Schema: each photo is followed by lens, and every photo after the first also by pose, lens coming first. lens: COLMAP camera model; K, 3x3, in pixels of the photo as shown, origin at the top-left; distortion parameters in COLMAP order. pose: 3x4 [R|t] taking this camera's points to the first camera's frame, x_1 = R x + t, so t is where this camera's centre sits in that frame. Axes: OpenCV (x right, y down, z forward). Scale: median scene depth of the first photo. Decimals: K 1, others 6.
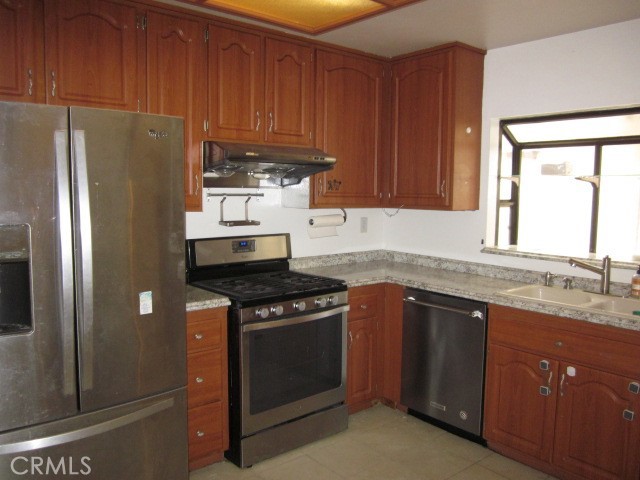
lens RADIAL K [[535.0, 0, 314.7], [0, 535.0, 239.7], [0, 0, 1]] dist [-0.034028, 0.007019]
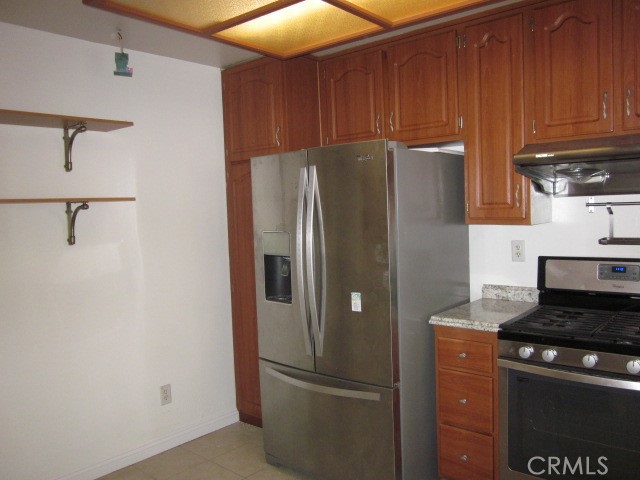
lens RADIAL K [[535.0, 0, 314.6], [0, 535.0, 238.6], [0, 0, 1]] dist [-0.034028, 0.007019]
pose [[0.162442, 0.044480, -0.985715, 0.604812], [-0.055928, 0.997792, 0.035808, -0.042945], [0.985132, 0.049312, 0.164572, 0.515504]]
